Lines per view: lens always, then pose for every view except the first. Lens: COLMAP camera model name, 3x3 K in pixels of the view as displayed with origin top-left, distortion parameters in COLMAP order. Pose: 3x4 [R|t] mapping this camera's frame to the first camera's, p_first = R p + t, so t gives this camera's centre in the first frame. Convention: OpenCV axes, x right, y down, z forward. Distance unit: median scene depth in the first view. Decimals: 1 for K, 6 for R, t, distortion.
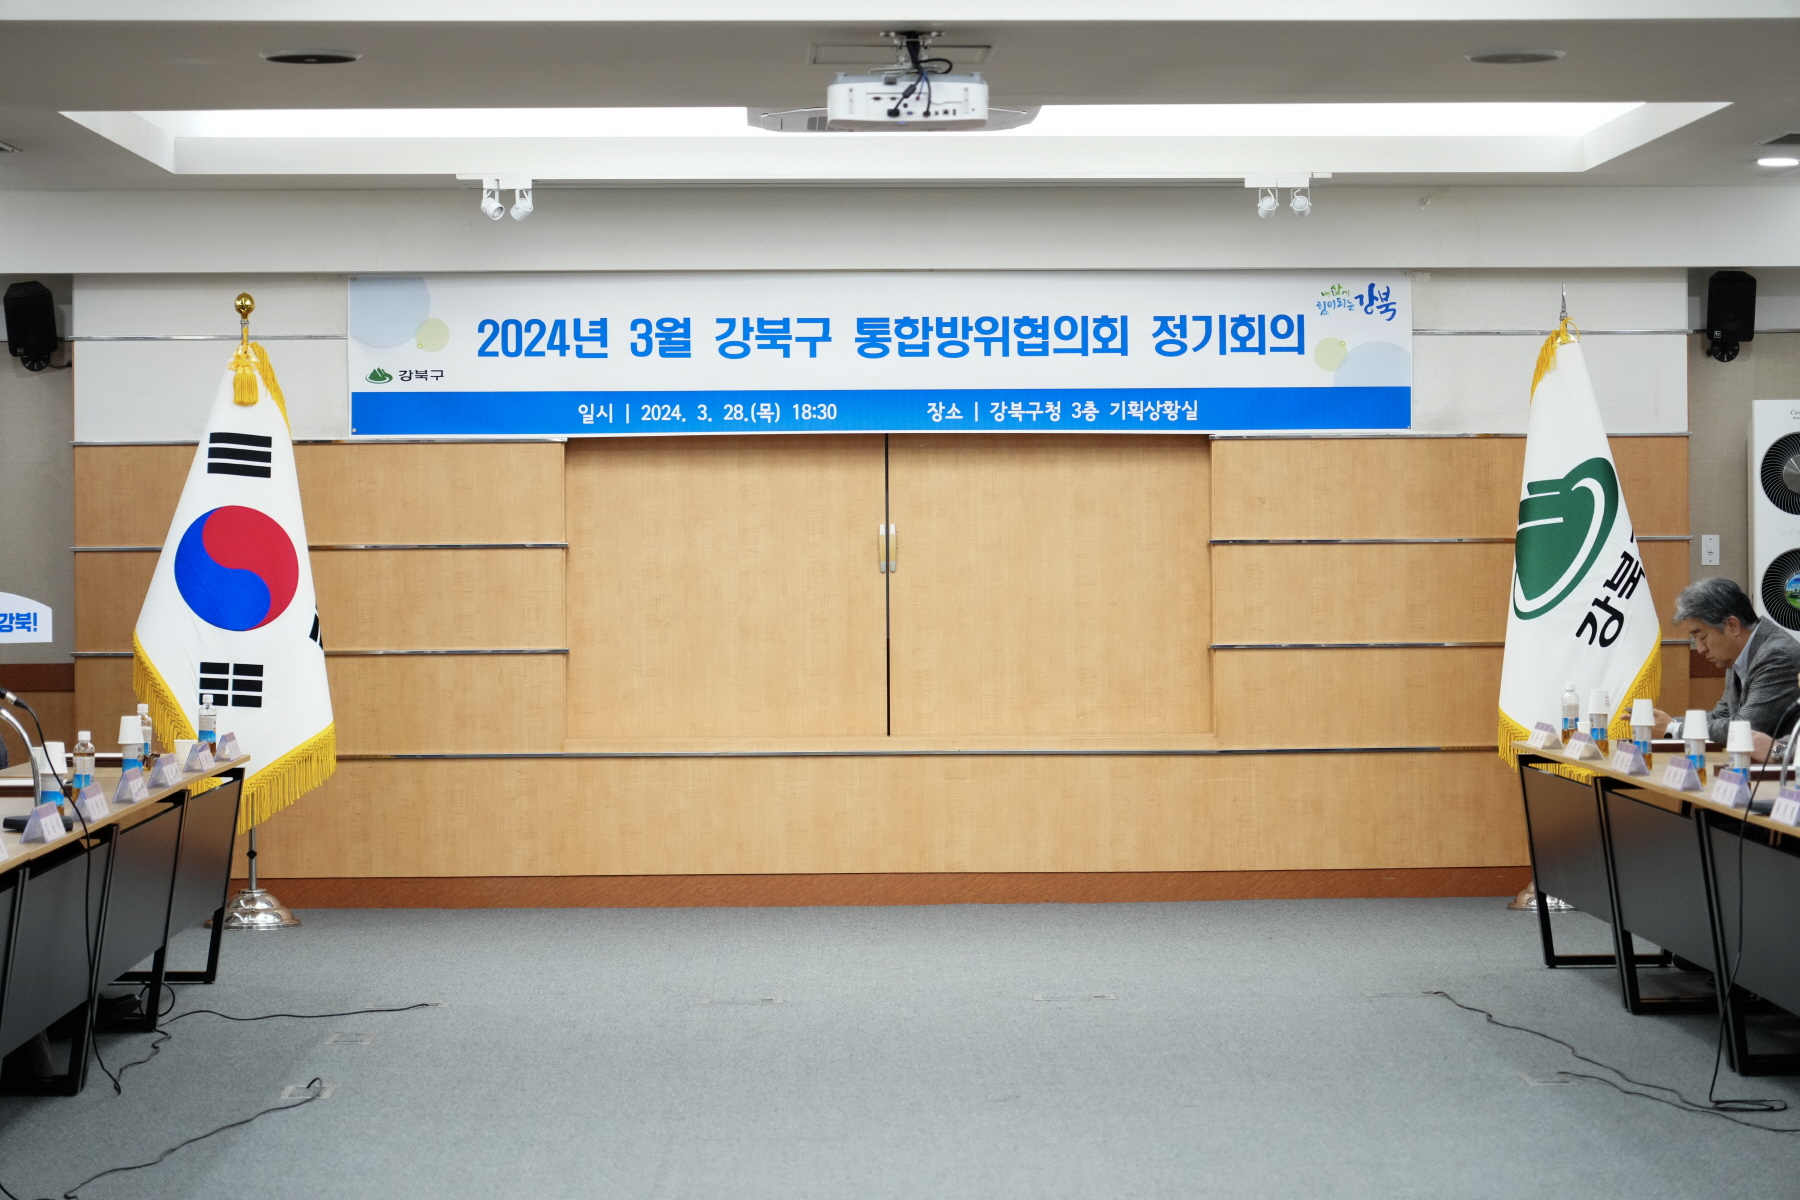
lens RADIAL K [[4762.6, 0, 900.0], [0, 4762.6, 600.0], [0, 0, 1]] dist [-0.292351, -0.157613]
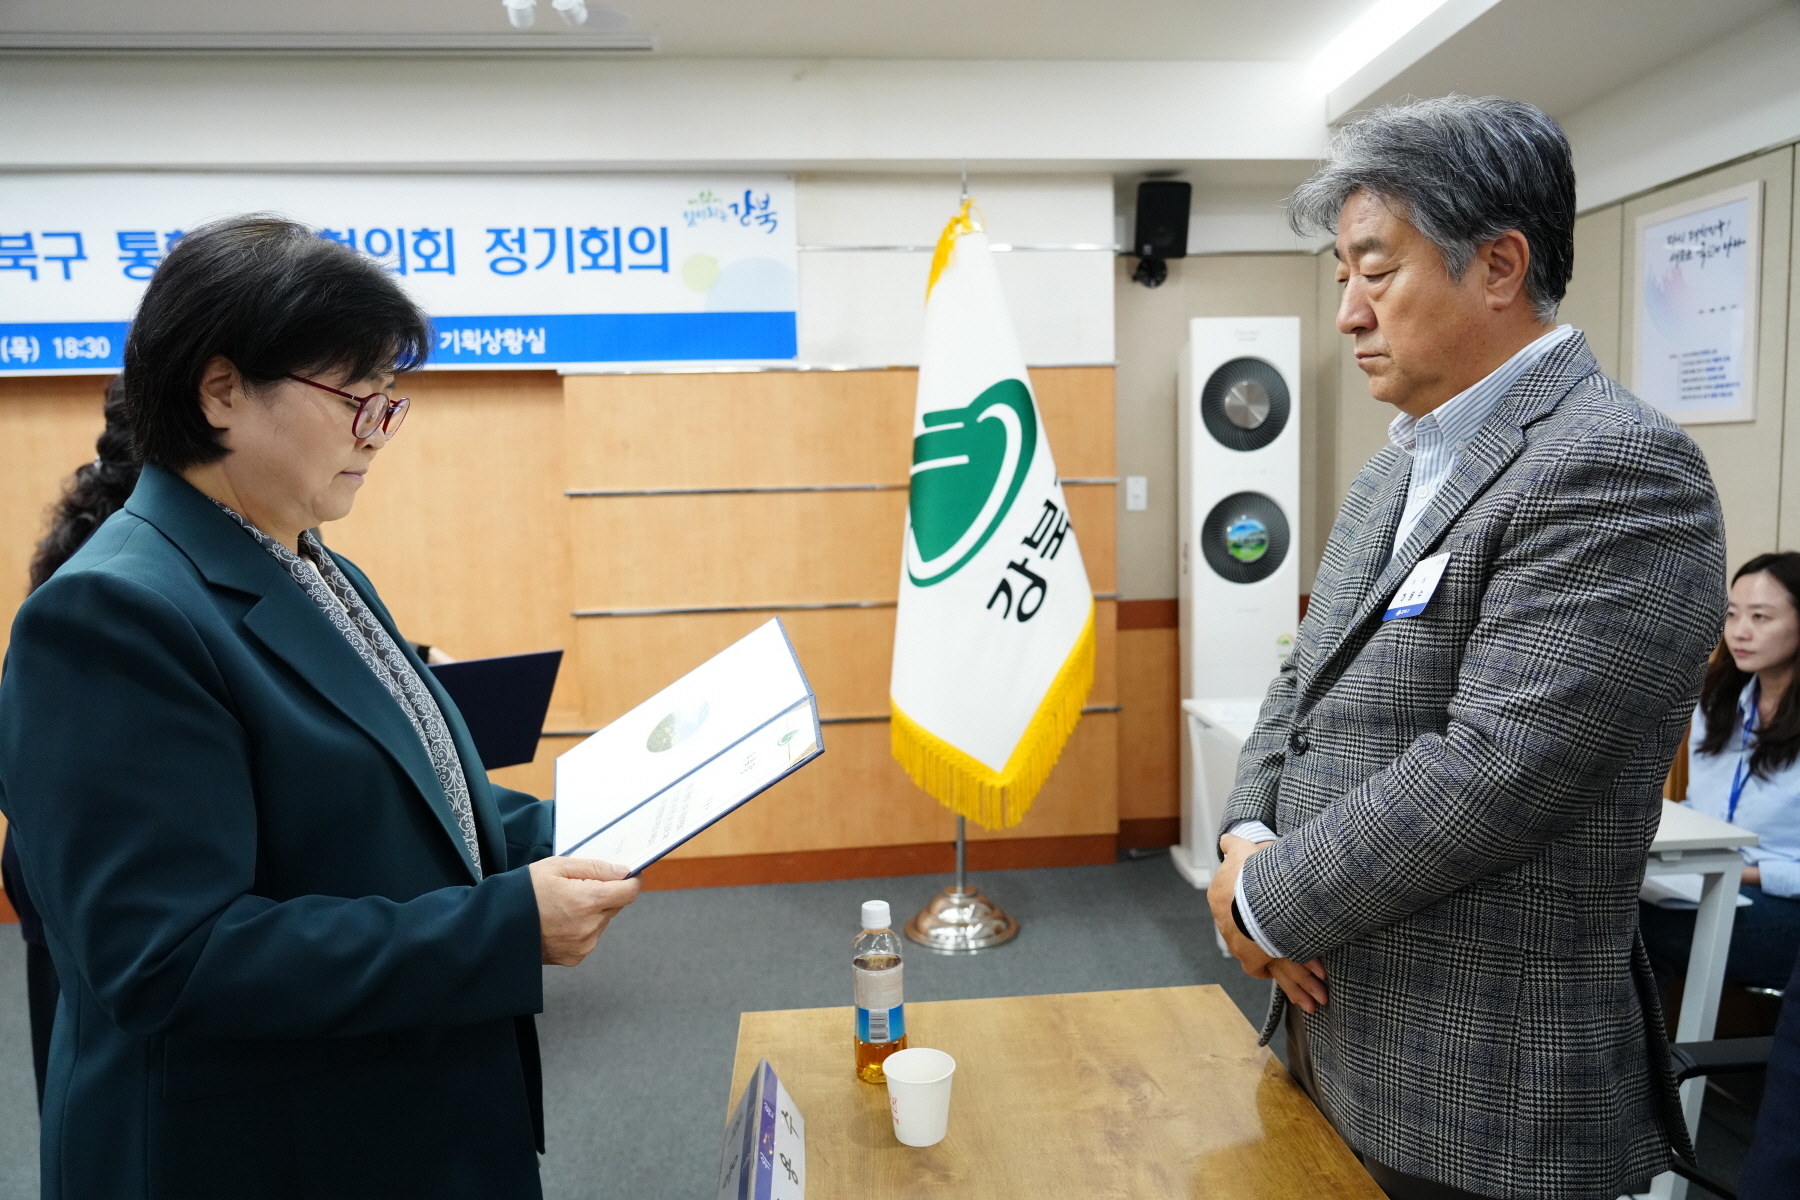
lens RADIAL K [[1192.7, 0, 931.6], [0, 1192.7, 596.1], [0, 0, 1]] dist [-0.001112, -0.002111]
pose [[0.997661, -0.023968, 0.064021, 0.117385], [0.018694, 0.996478, 0.081739, -0.010333], [-0.065754, -0.080351, 0.994595, 0.778941]]
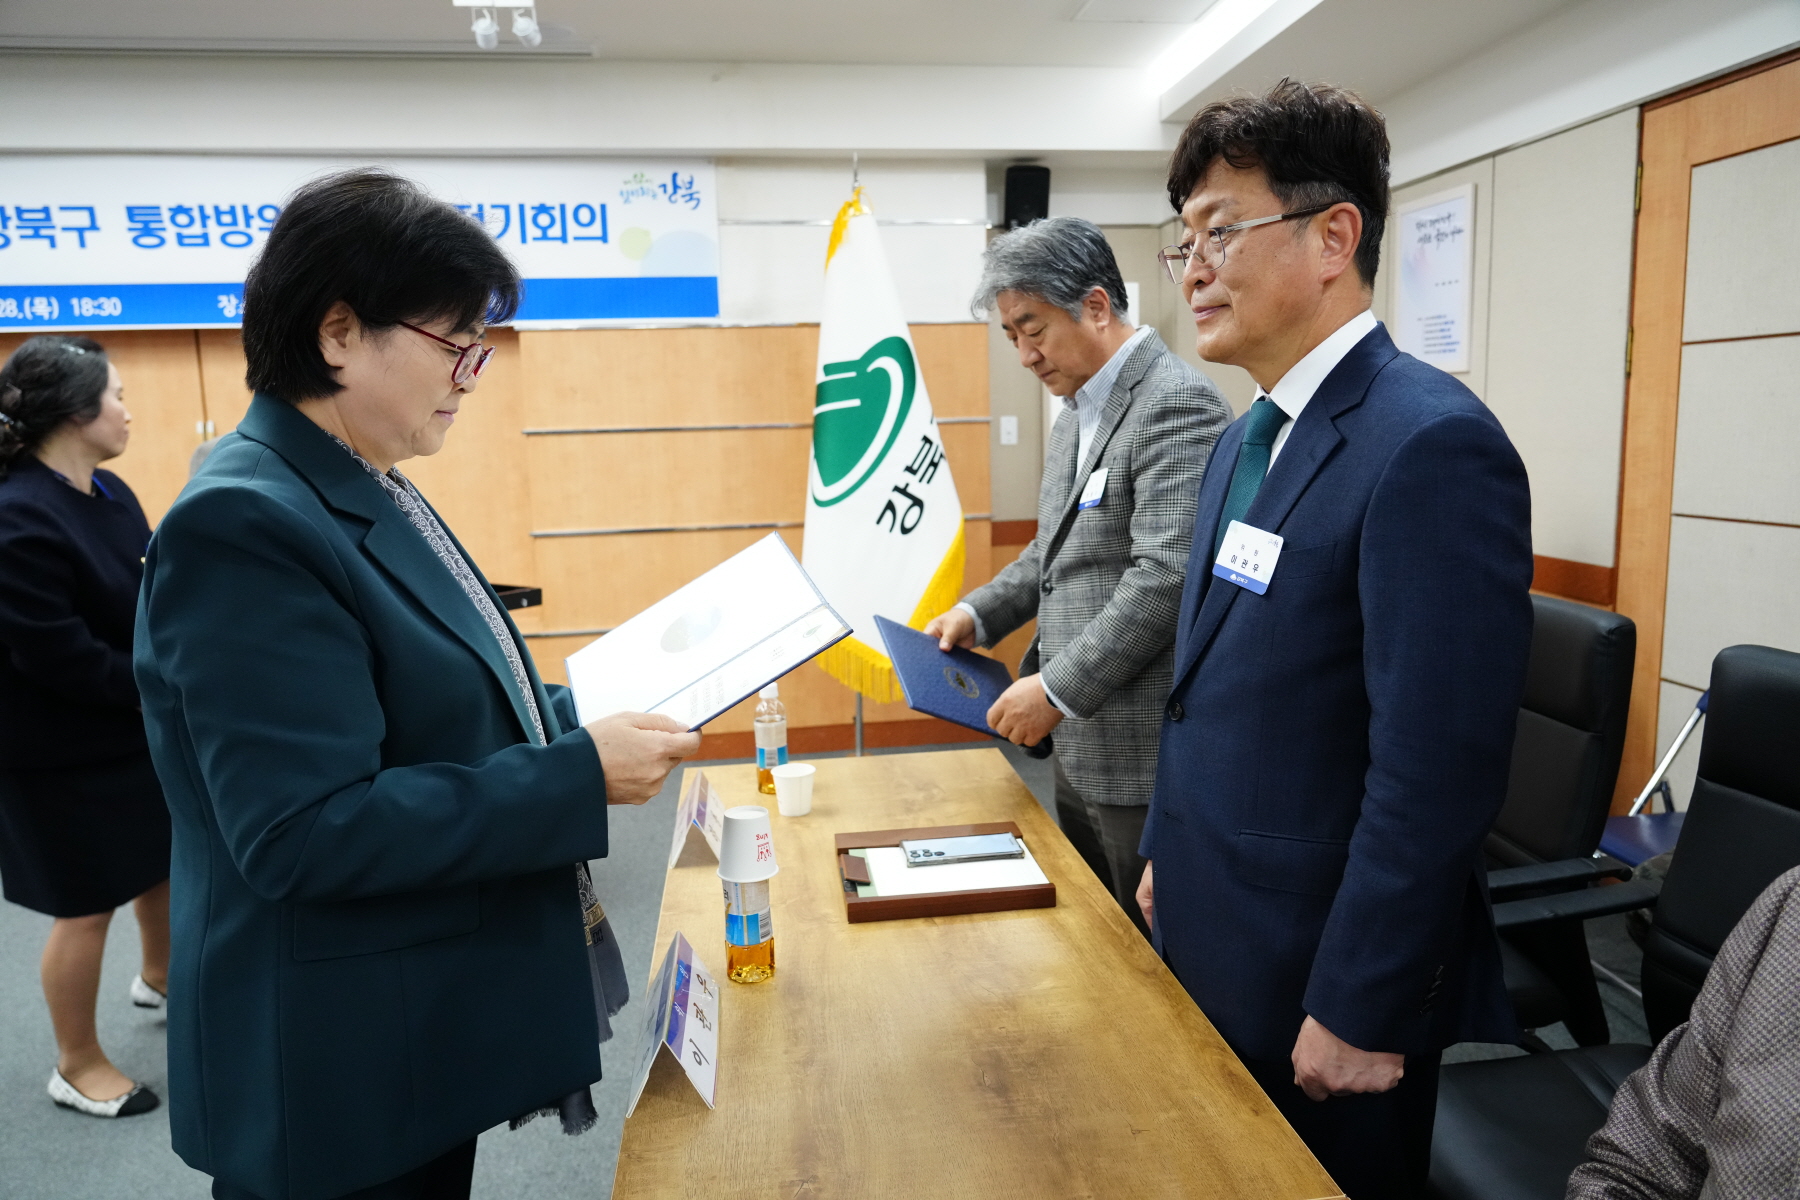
lens RADIAL K [[1238.8, 0, 937.4], [0, 1238.8, 594.3], [0, 0, 1]] dist [0.003027, -0.002109]
pose [[0.992356, -0.037270, 0.117649, 0.120969], [0.022211, 0.991678, 0.126809, -0.009612], [-0.121396, -0.123227, 0.984926, 0.723438]]
